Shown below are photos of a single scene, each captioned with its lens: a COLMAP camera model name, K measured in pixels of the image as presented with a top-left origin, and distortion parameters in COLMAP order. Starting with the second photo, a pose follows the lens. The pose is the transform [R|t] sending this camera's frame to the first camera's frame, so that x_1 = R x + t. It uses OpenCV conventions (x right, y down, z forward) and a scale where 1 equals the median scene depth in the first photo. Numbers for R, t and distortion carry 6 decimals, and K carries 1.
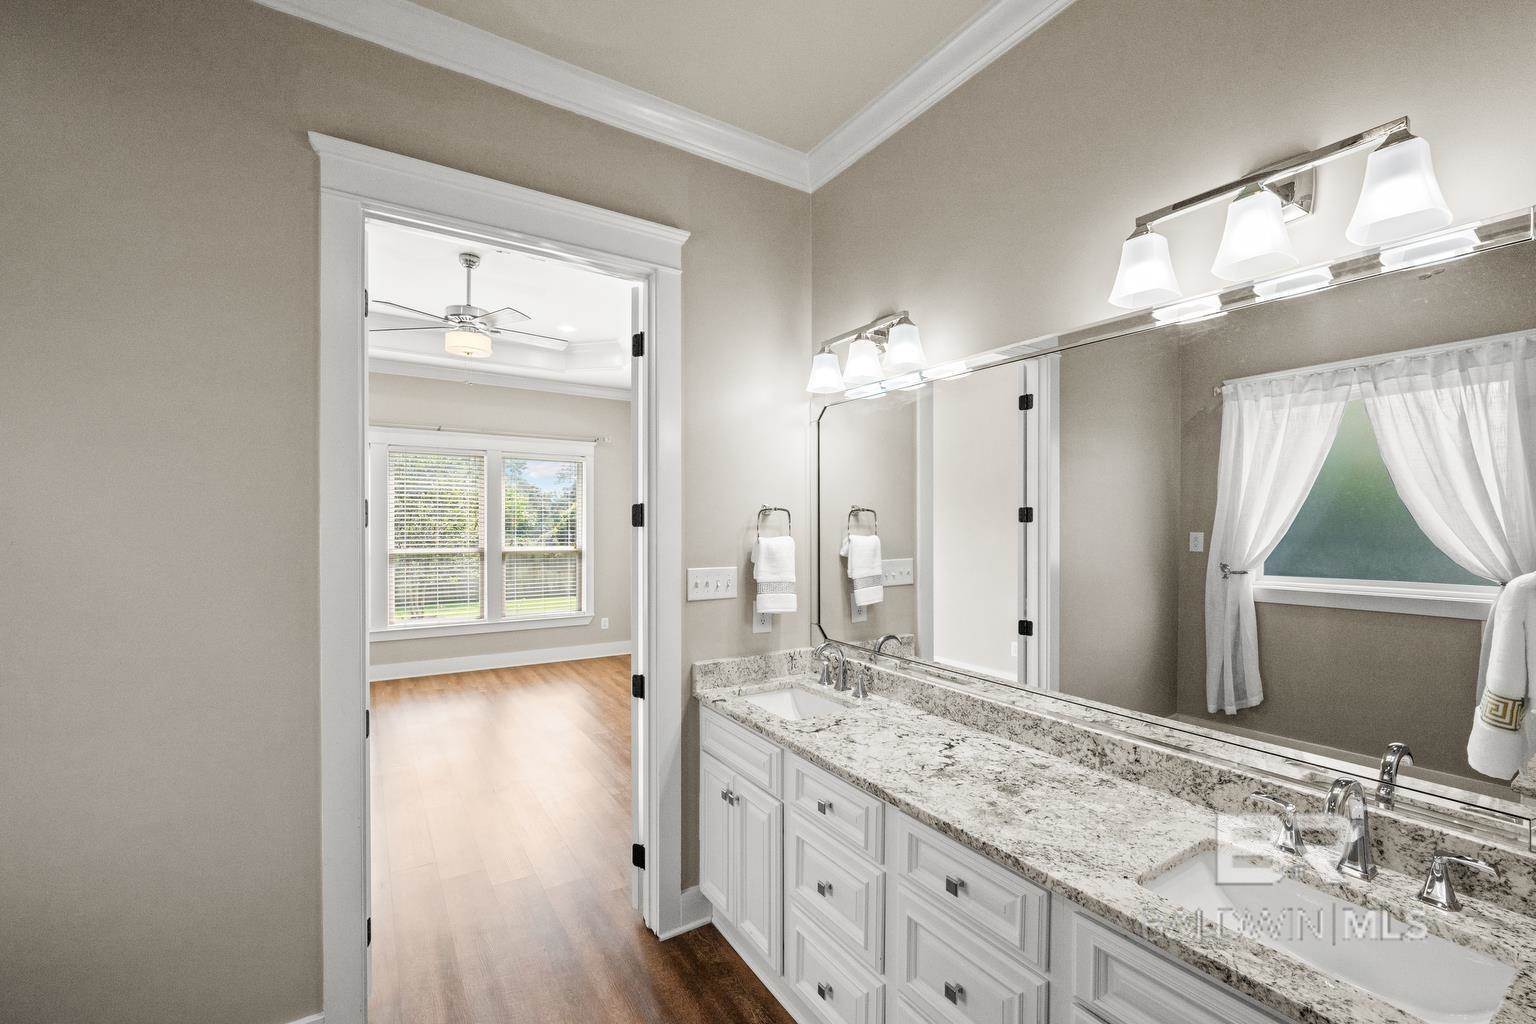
lens RADIAL K [[638.9, 0, 761.2], [0, 638.9, 529.7], [0, 0, 1]] dist [-0.001053, -0.000038]
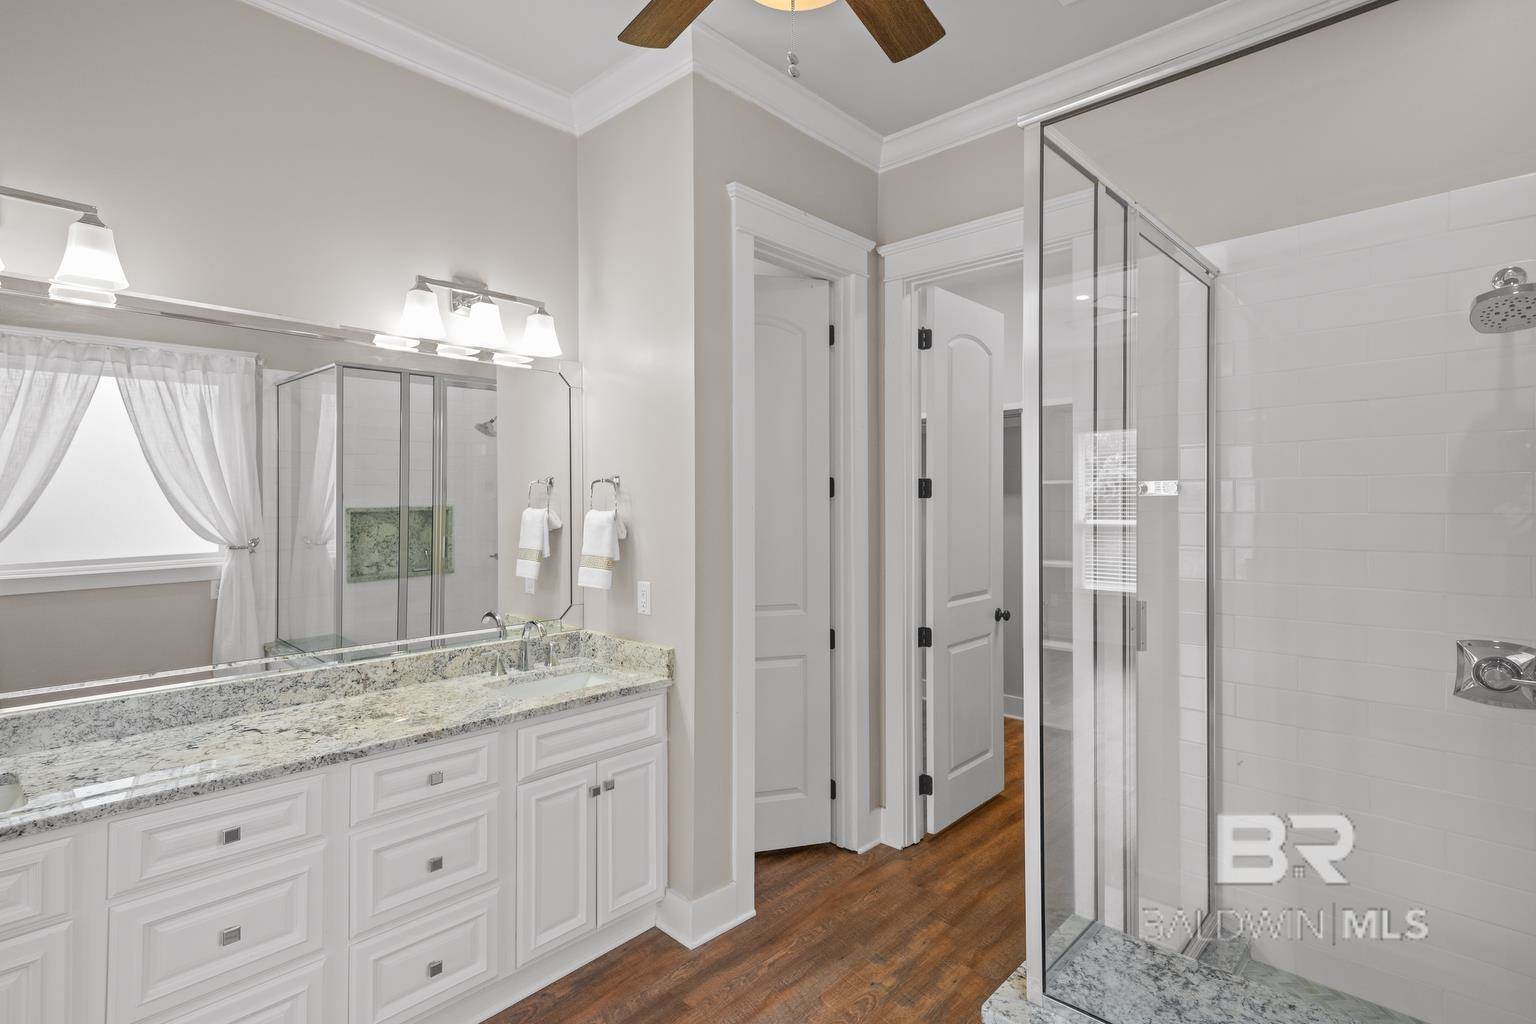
lens RADIAL K [[761.4, 0, 772.0], [0, 761.4, 504.4], [0, 0, 1]] dist [0.025797, 0.001140]
pose [[-0.246663, -0.005328, 0.969087, -1.016565], [0.017871, 0.999790, 0.010046, 0.010318], [-0.968936, 0.019797, -0.246516, 0.548575]]
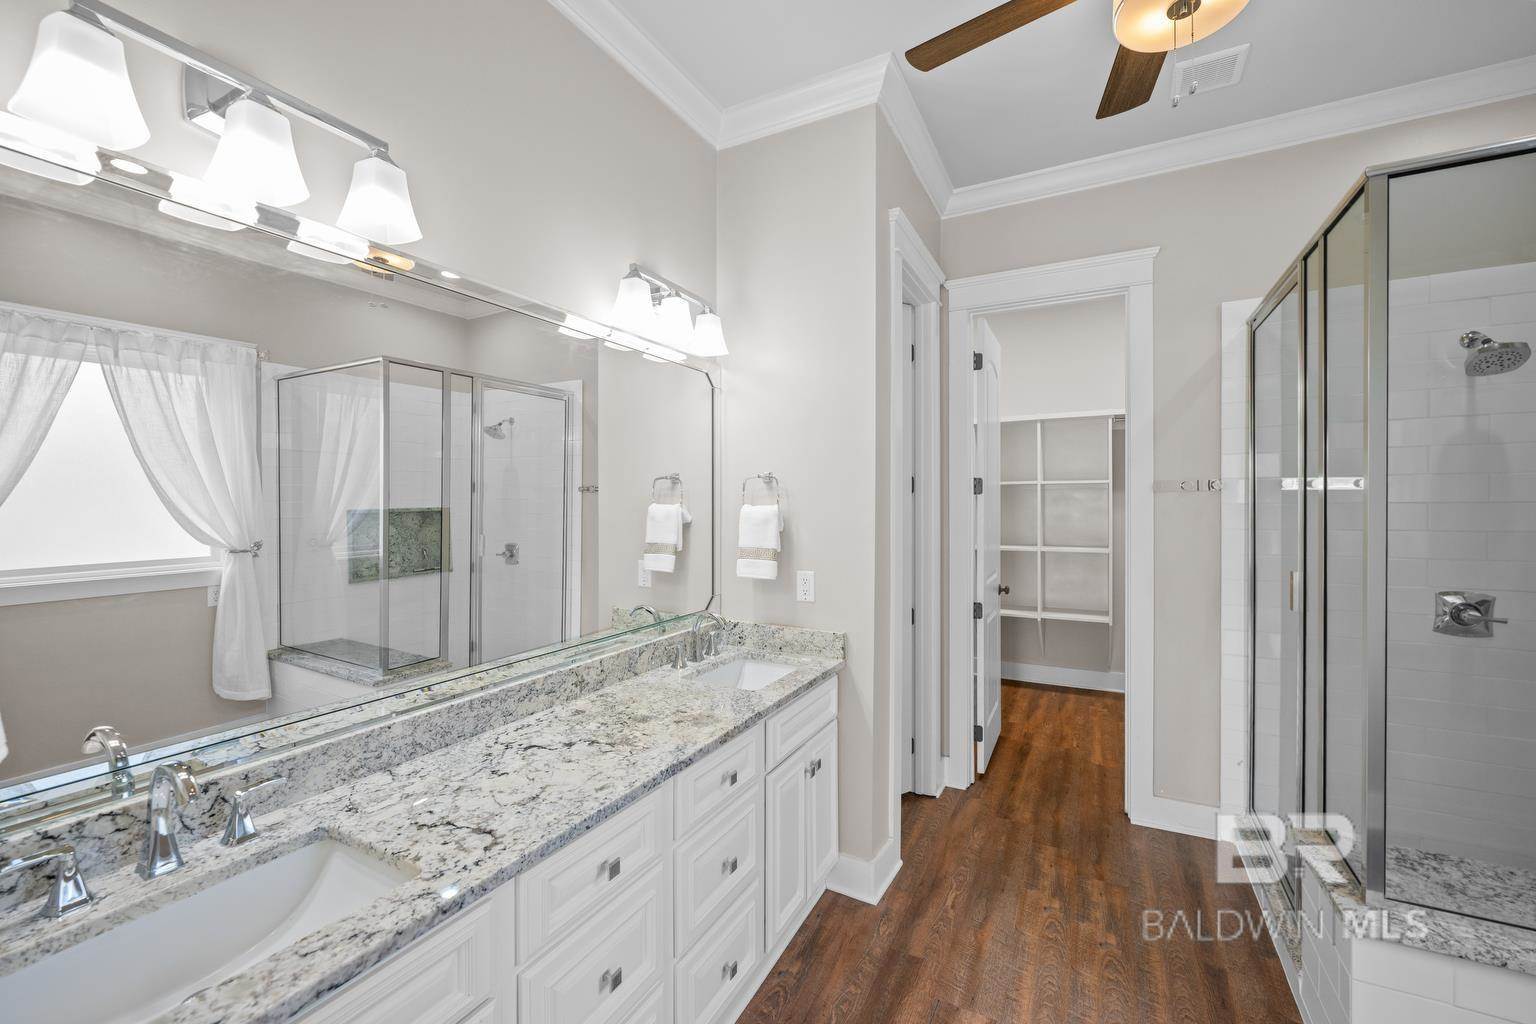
lens RADIAL K [[623.3, 0, 765.6], [0, 623.3, 506.1], [0, 0, 1]] dist [-0.001740, 0.000216]
pose [[-0.488693, -0.001890, 0.872454, -0.587982], [0.020807, 0.999688, 0.013820, 0.016649], [-0.872208, 0.024906, -0.488501, 1.158024]]
